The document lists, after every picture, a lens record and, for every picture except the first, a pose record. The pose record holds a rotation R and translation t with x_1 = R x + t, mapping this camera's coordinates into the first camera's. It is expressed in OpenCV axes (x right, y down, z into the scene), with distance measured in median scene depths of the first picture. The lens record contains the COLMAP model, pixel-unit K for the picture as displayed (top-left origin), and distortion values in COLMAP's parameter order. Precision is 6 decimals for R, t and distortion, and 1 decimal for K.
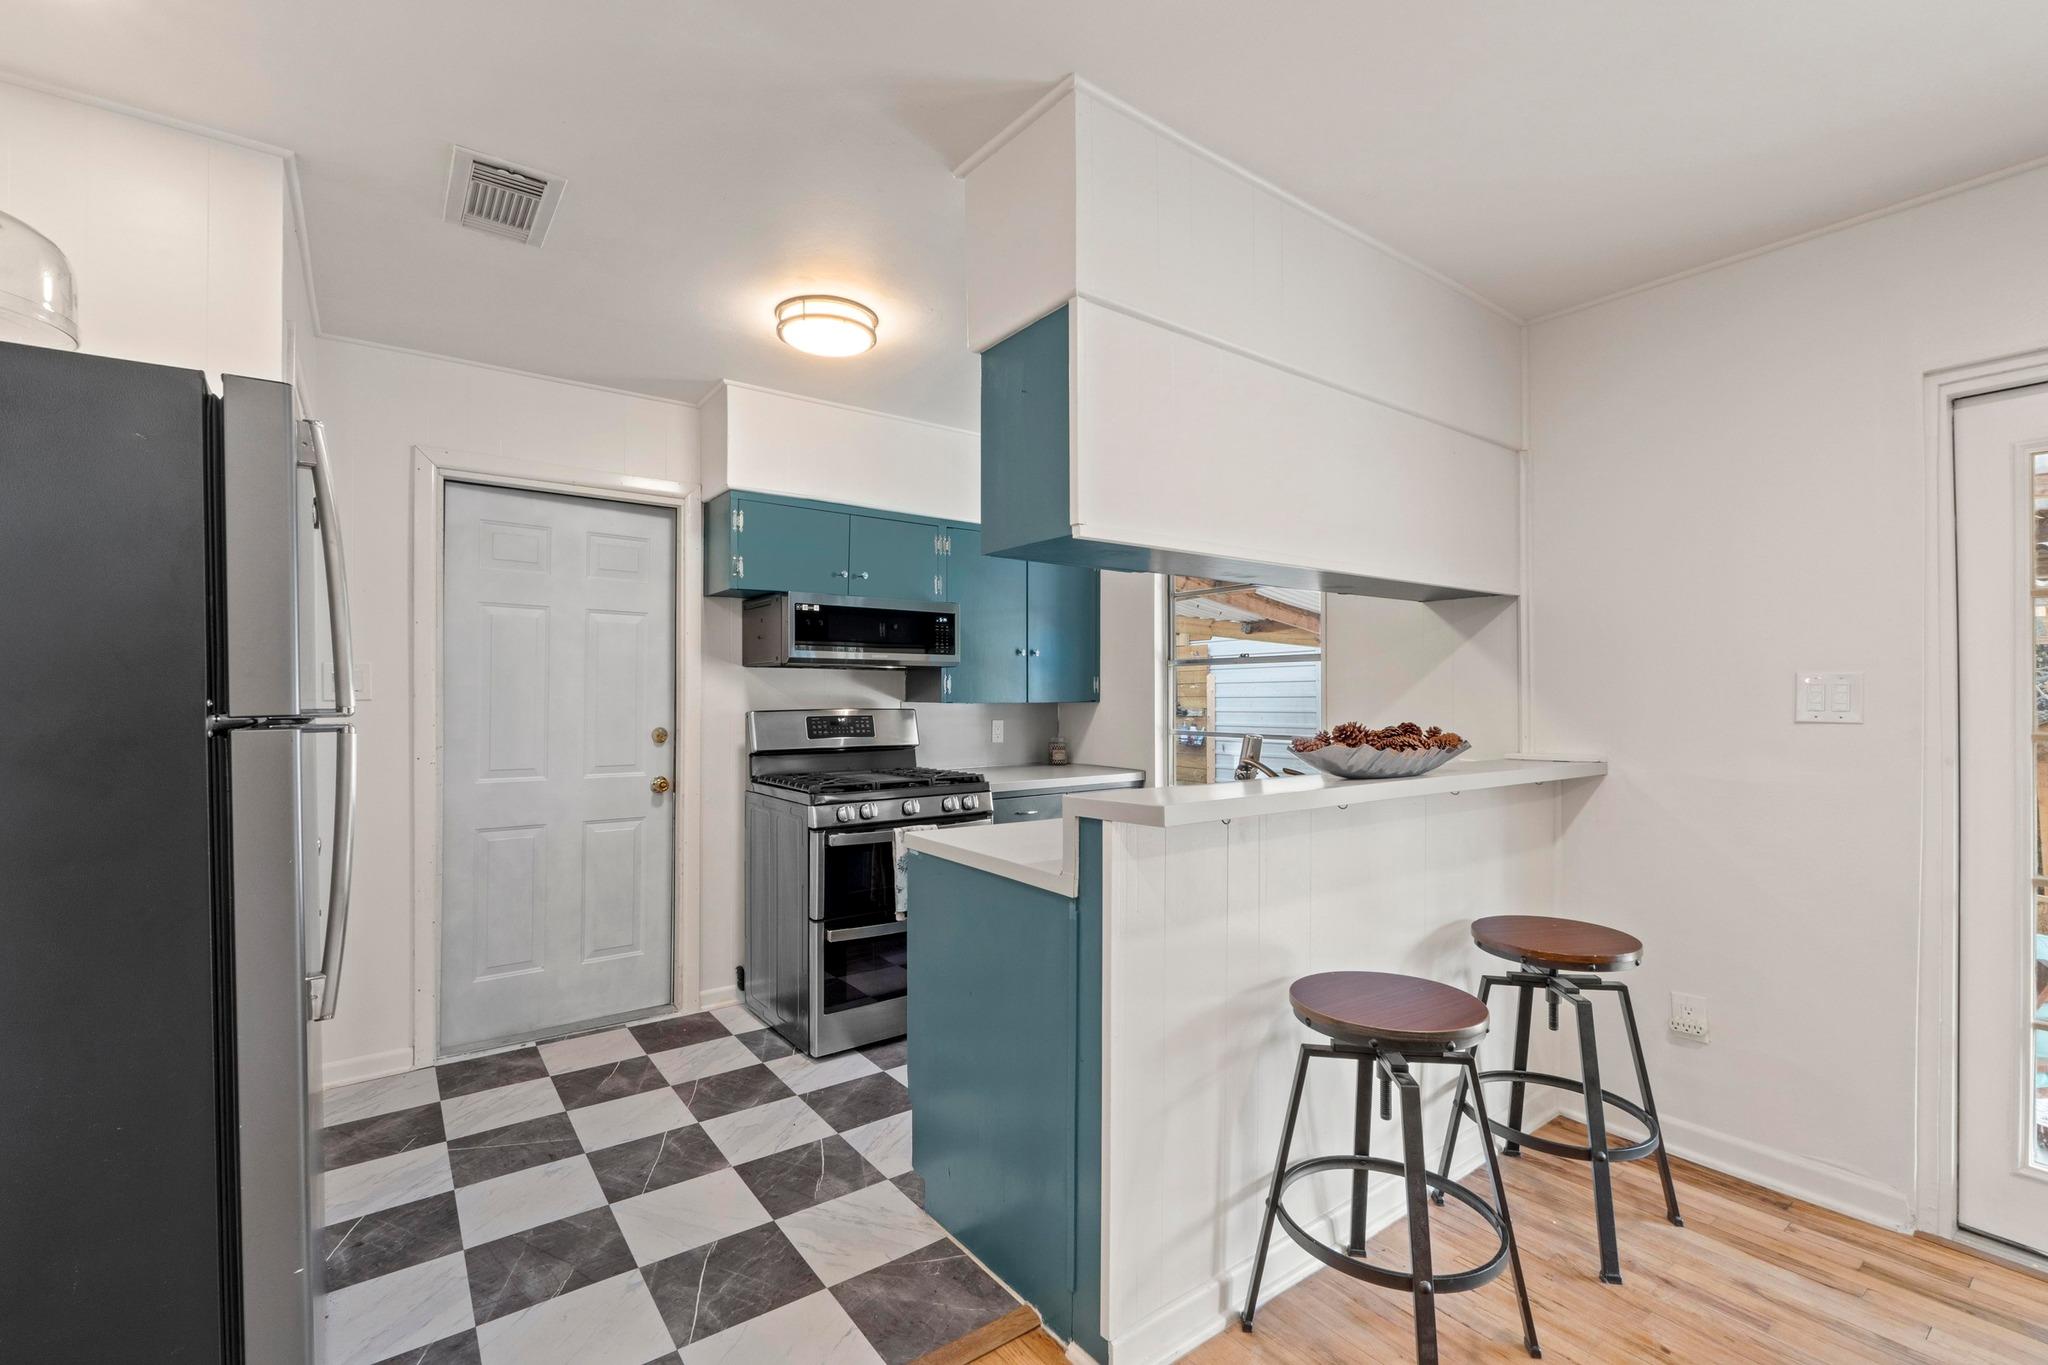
lens RADIAL K [[886.4, 0, 998.8], [0, 886.4, 688.8], [0, 0, 1]] dist [-0.003118, 0.000029]
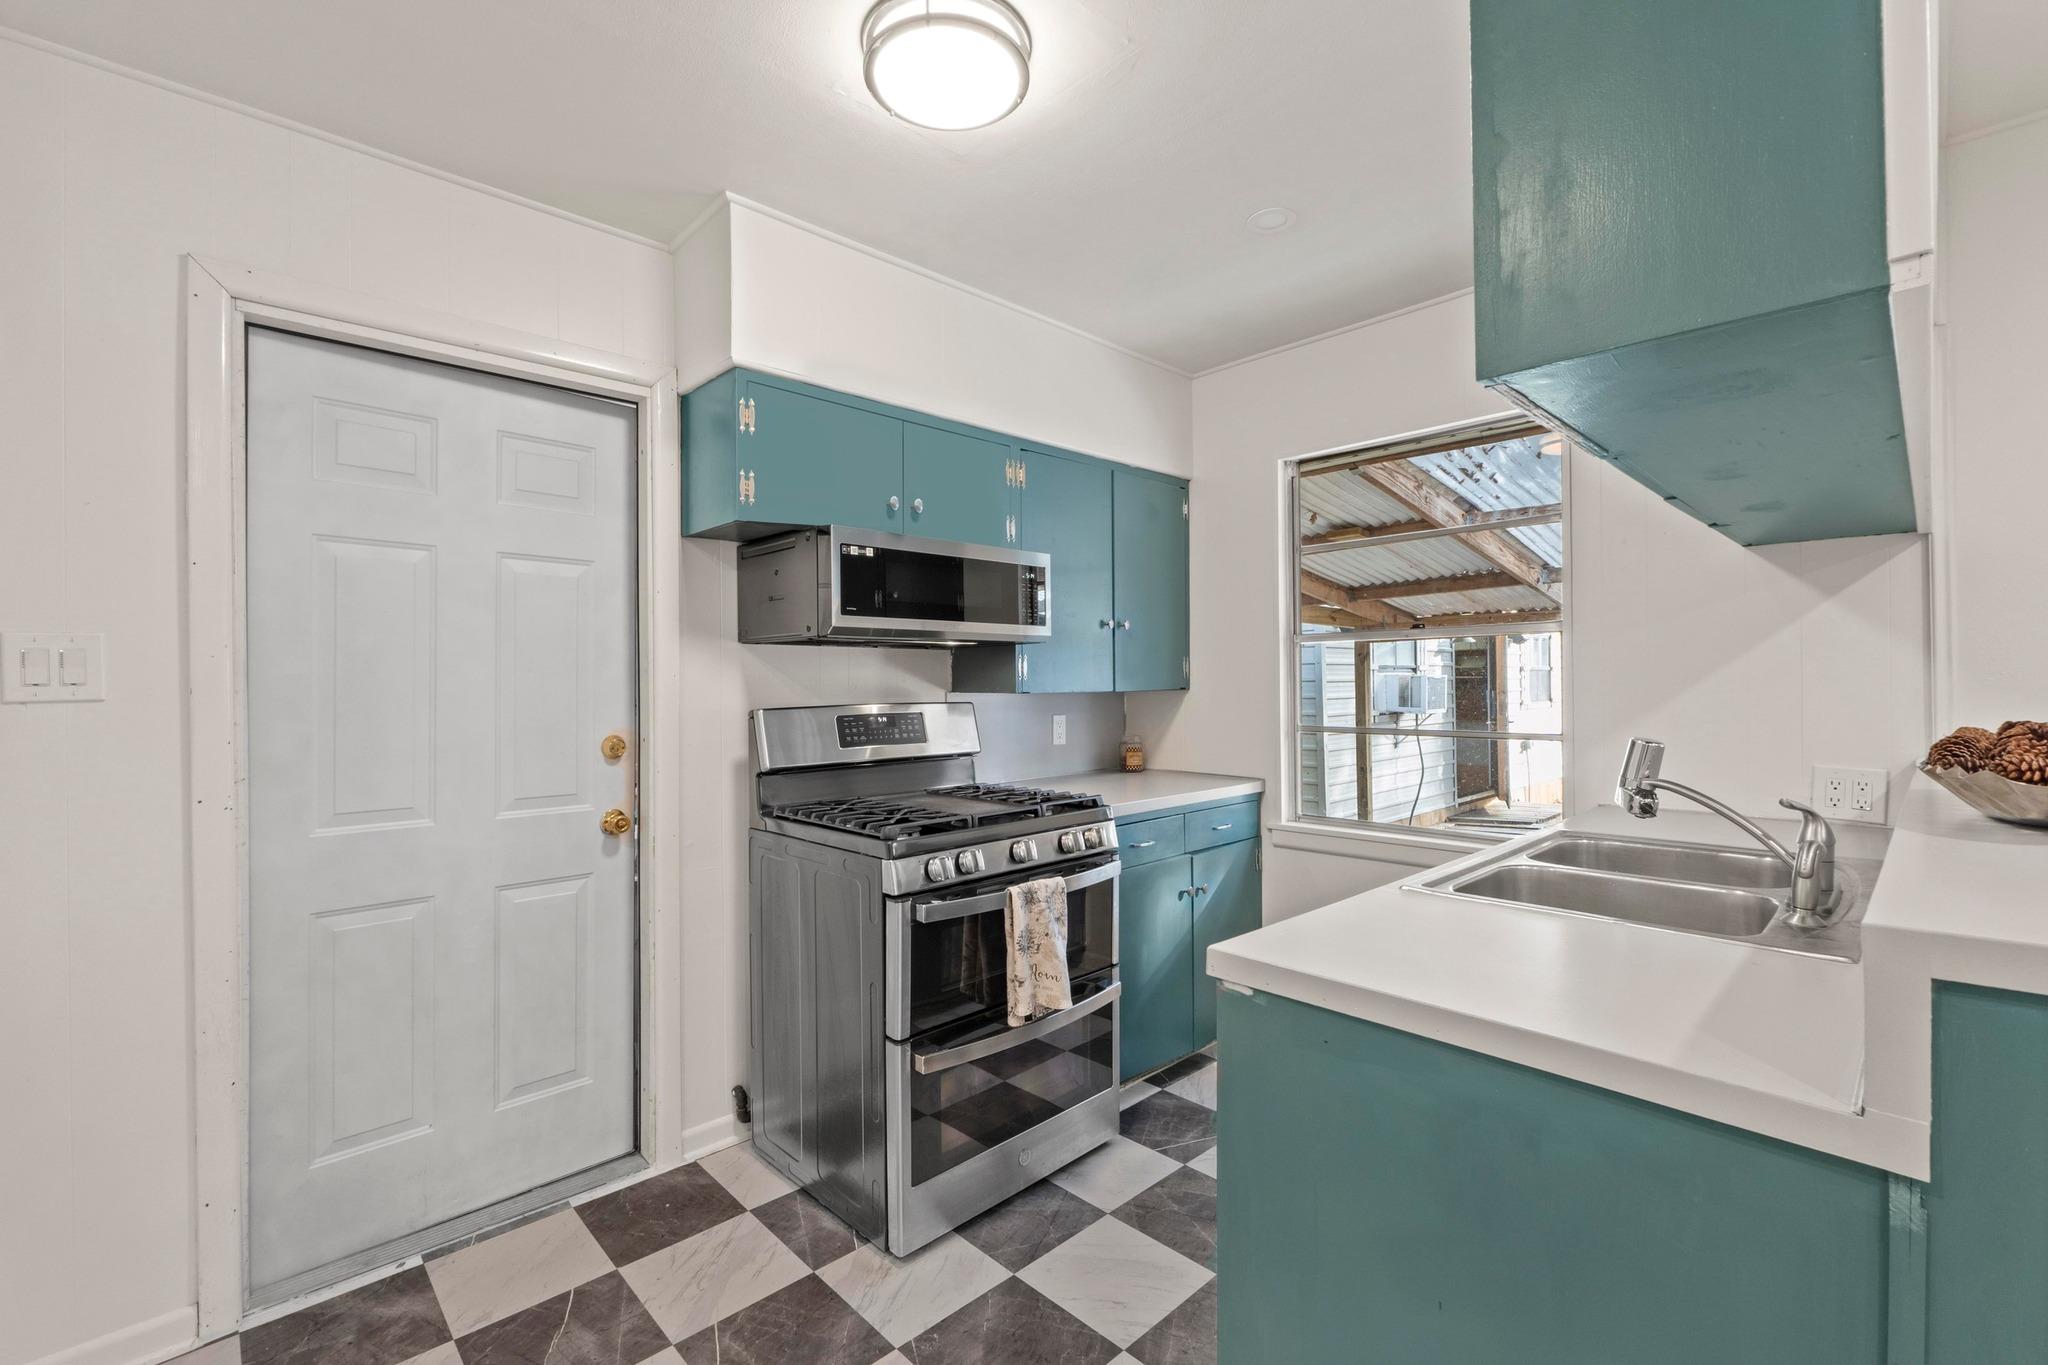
lens RADIAL K [[886.4, 0, 999.9], [0, 886.4, 679.7], [0, 0, 1]] dist [-0.003118, 0.000029]
pose [[0.992143, -0.009008, 0.124784, -0.198445], [0.008632, 0.999956, 0.003554, 0.002399], [-0.124811, -0.002448, 0.992178, 0.343188]]
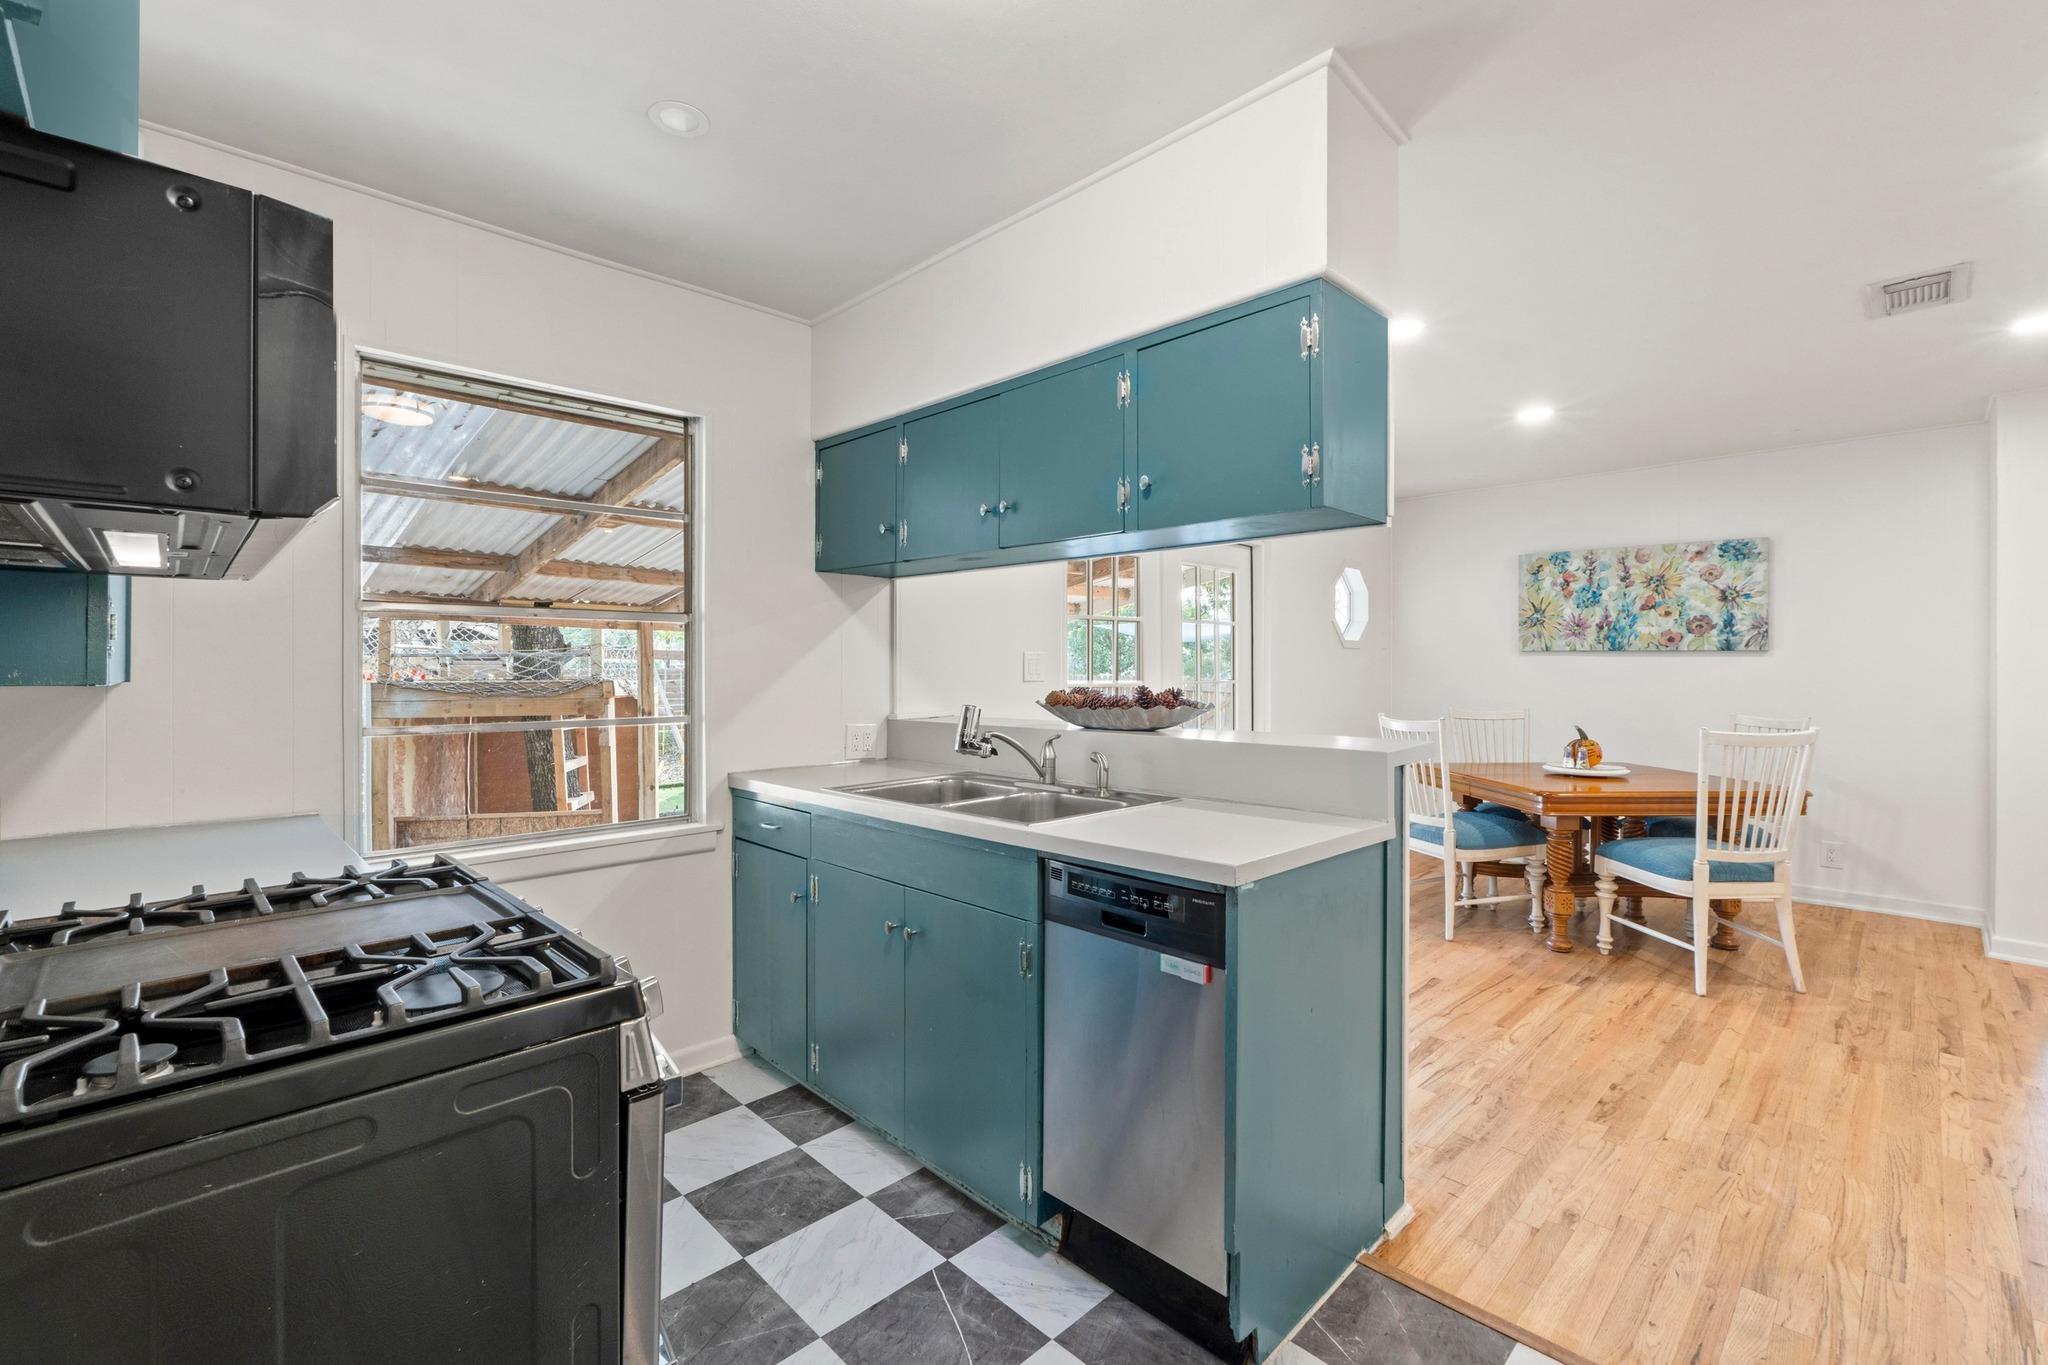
lens RADIAL K [[886.4, 0, 1035.3], [0, 886.4, 668.0], [0, 0, 1]] dist [-0.003118, 0.000029]
pose [[-0.167920, -0.000968, 0.985800, -0.507918], [-0.006109, 0.999981, -0.000059, 0.009205], [-0.985782, -0.006032, -0.167922, 0.861994]]
